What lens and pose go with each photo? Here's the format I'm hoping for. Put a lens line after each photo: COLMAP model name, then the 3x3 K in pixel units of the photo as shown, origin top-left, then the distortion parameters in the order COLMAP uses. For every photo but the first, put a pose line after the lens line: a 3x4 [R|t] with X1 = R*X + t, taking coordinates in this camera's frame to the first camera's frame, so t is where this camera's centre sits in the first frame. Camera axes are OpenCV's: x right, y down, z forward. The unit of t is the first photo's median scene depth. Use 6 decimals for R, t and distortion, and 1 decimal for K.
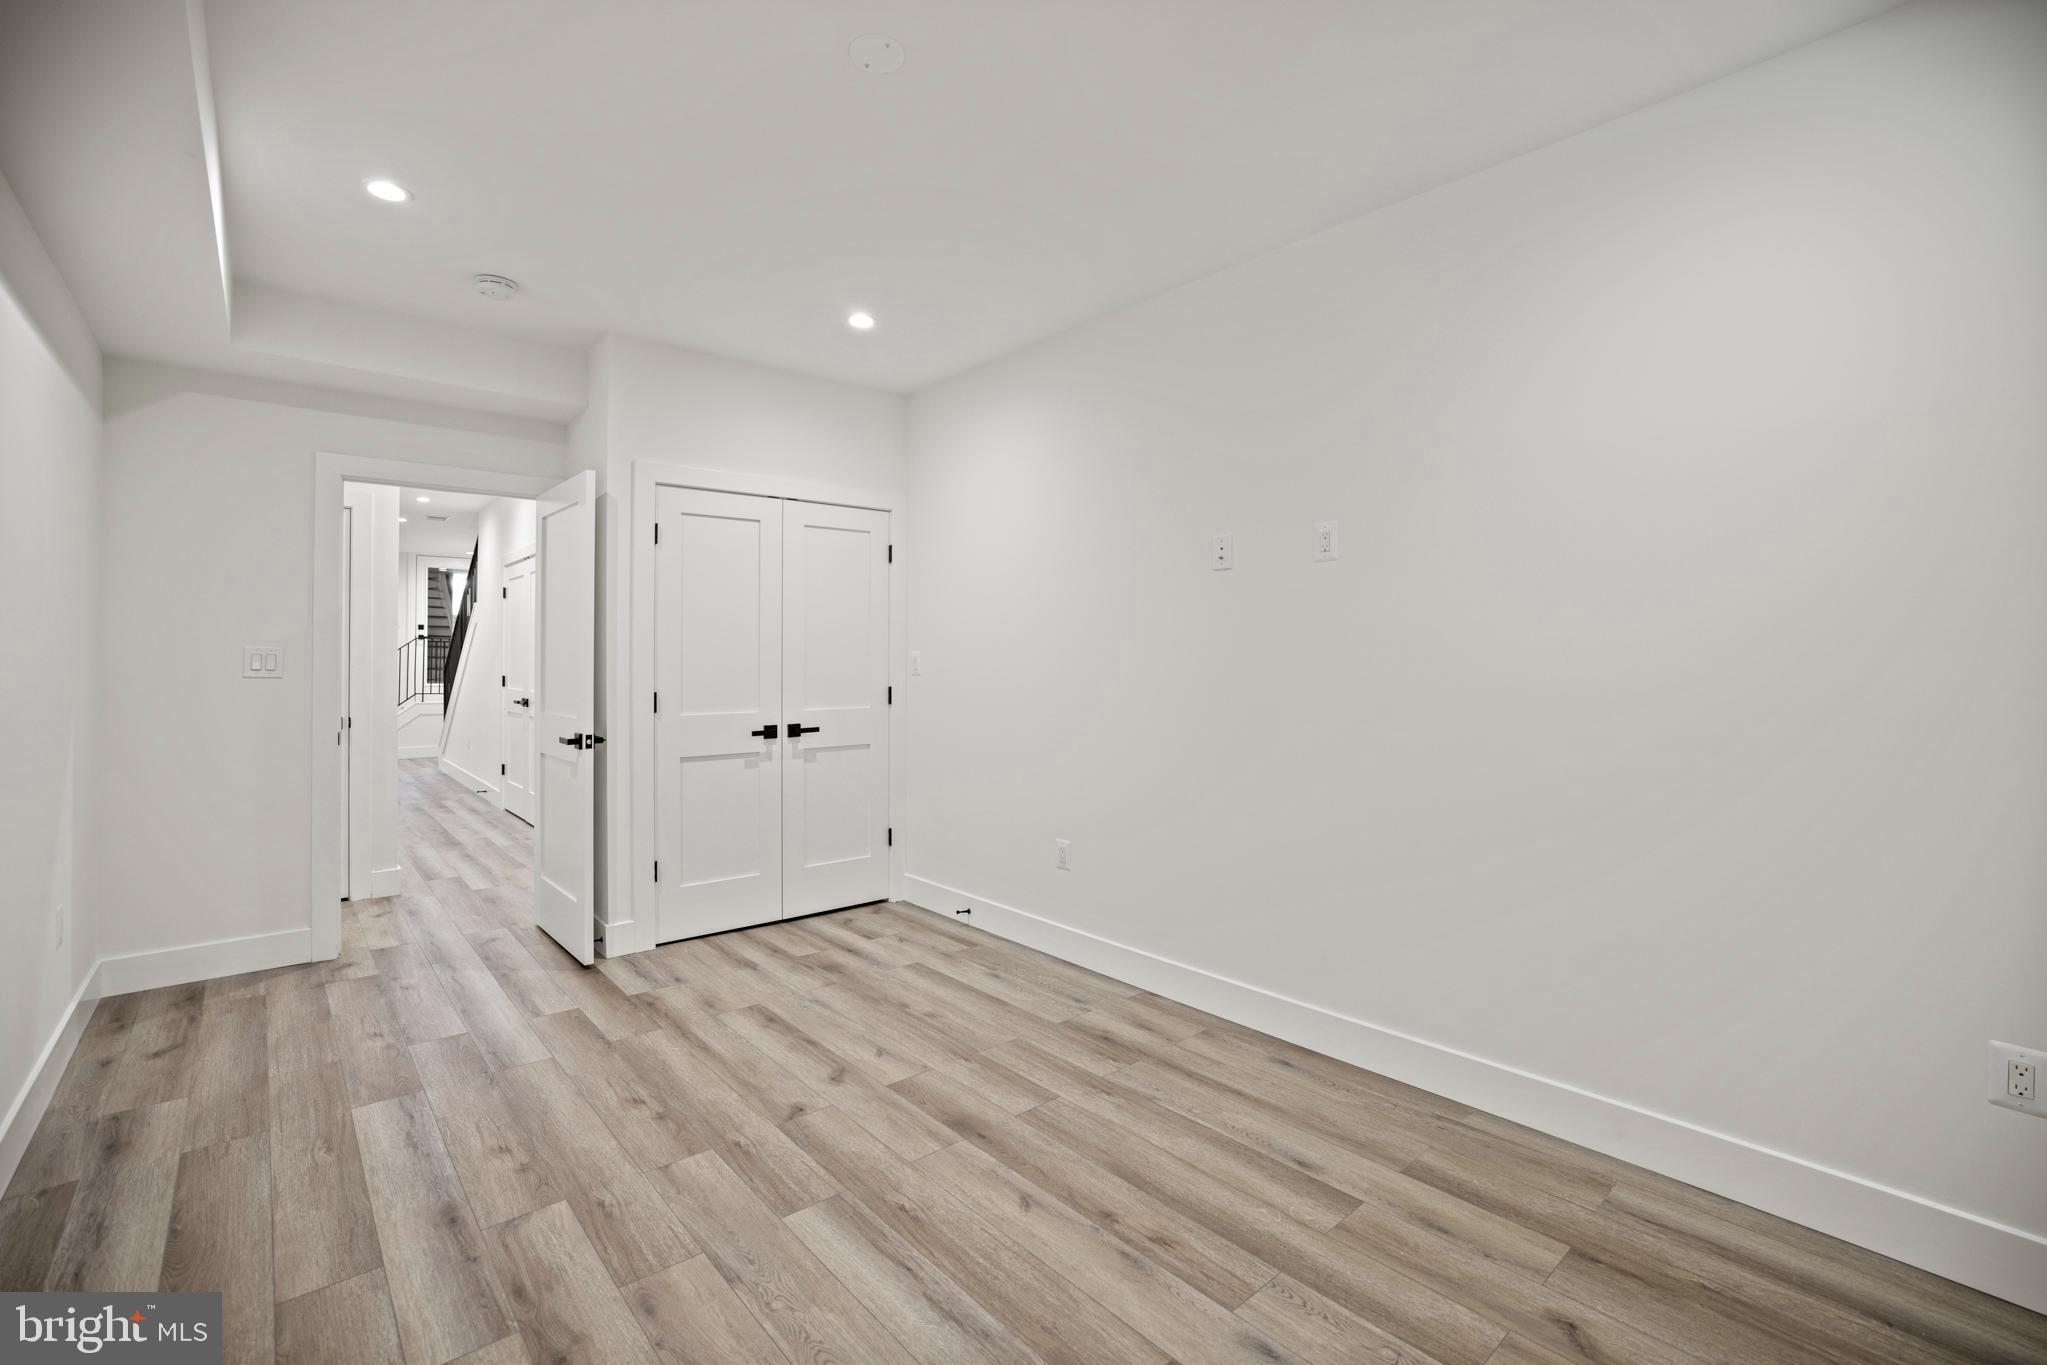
lens RADIAL K [[894.2, 0, 1015.8], [0, 894.2, 667.0], [0, 0, 1]] dist [-0.048316, 0.019380]
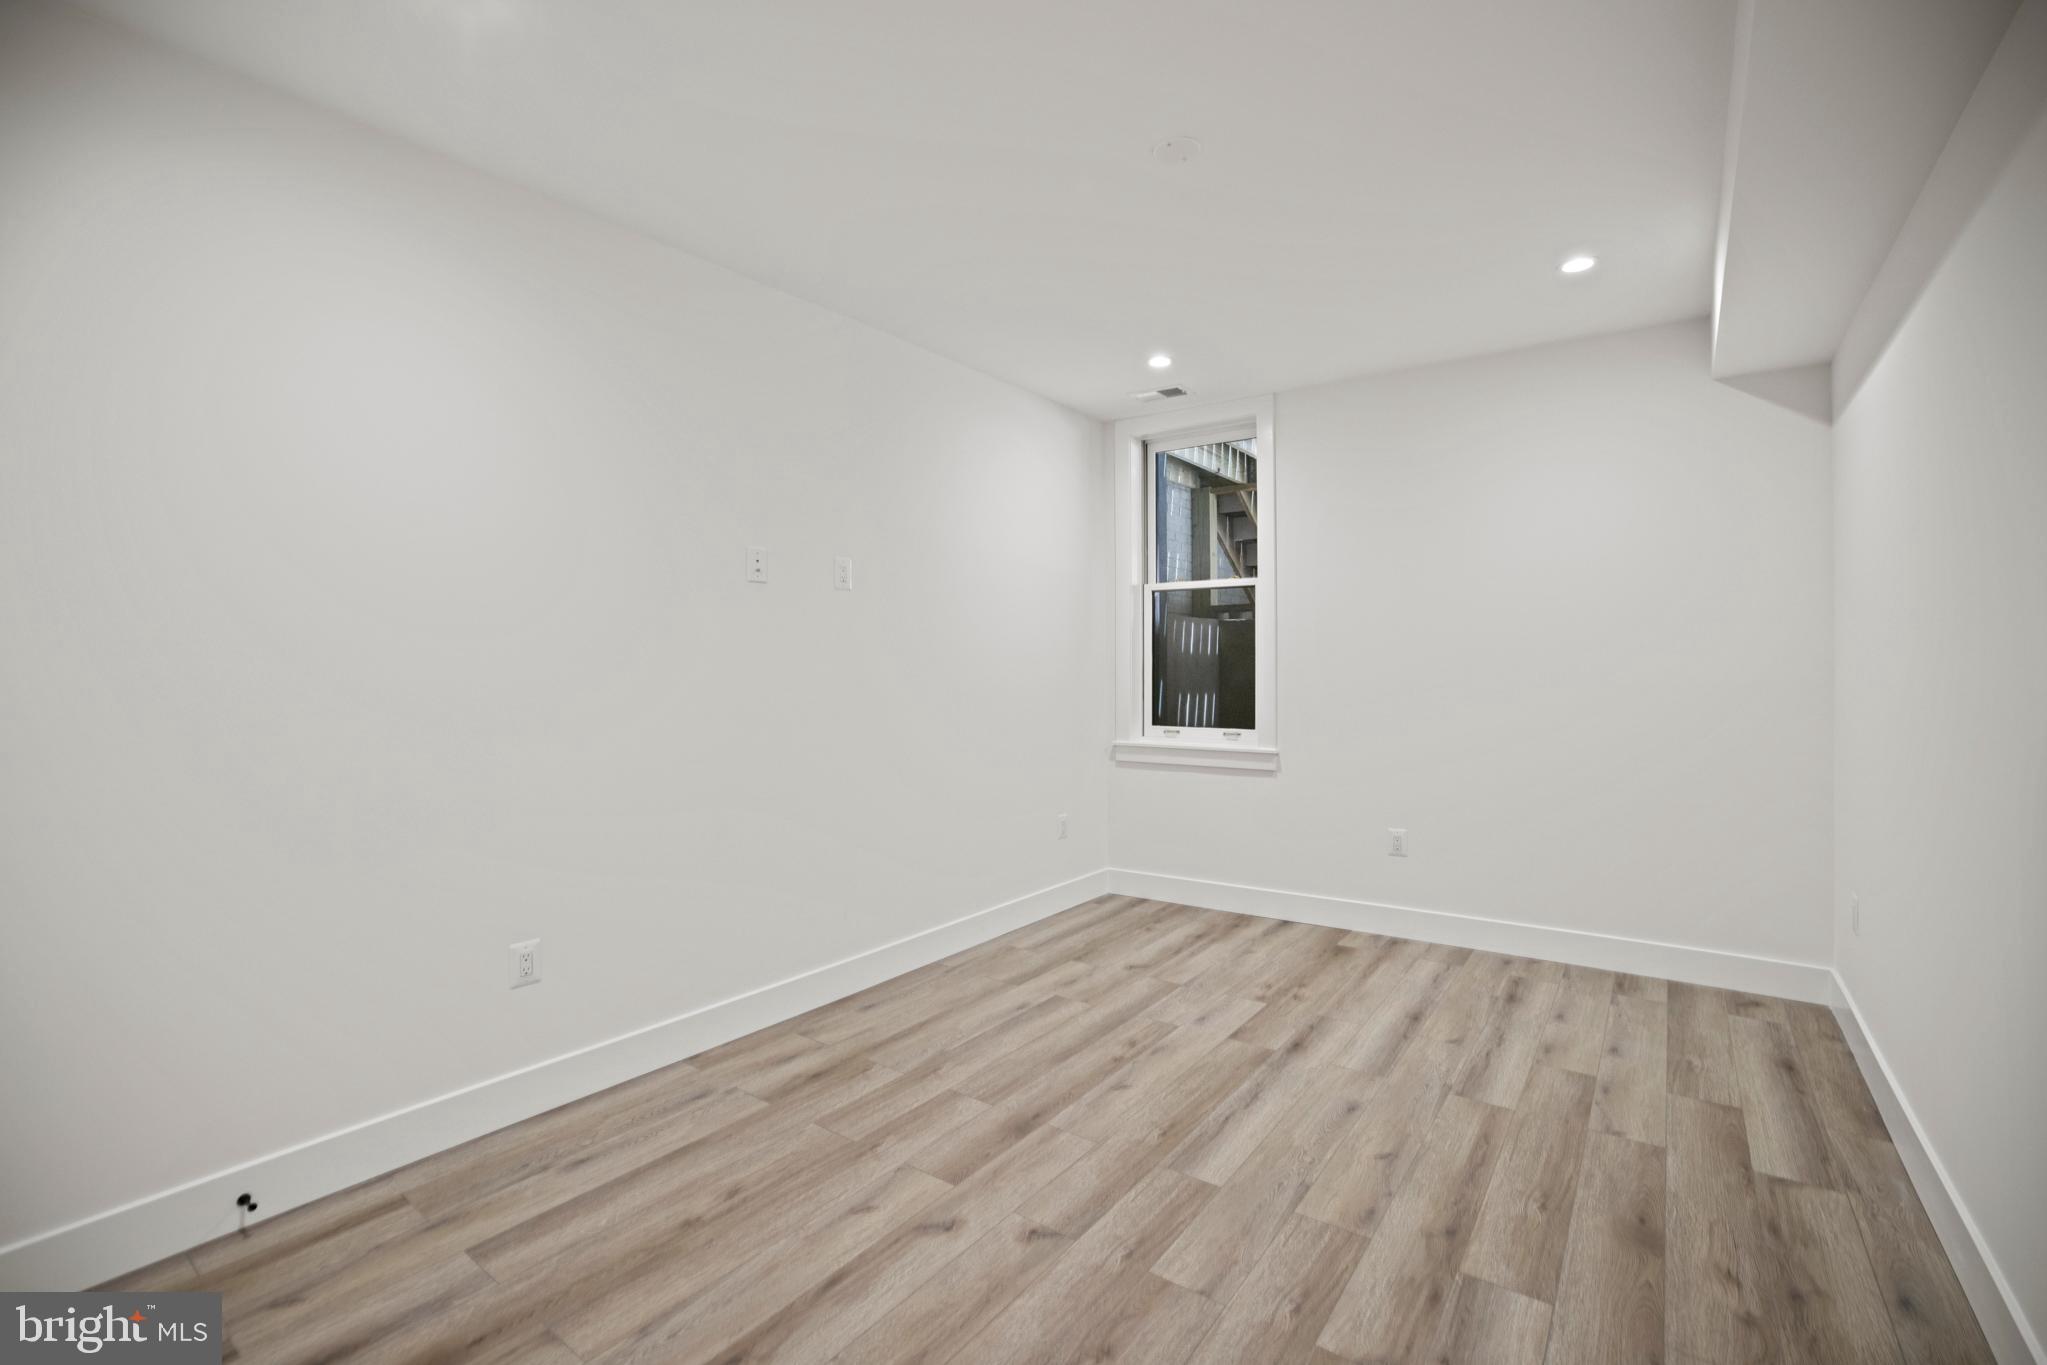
lens RADIAL K [[894.2, 0, 1015.8], [0, 894.2, 667.0], [0, 0, 1]] dist [-0.048316, 0.019380]
pose [[-0.212523, 0.001458, 0.977155, -1.098923], [0.013223, 0.999912, 0.001384, -0.013591], [-0.977067, 0.013215, -0.212523, 1.268614]]
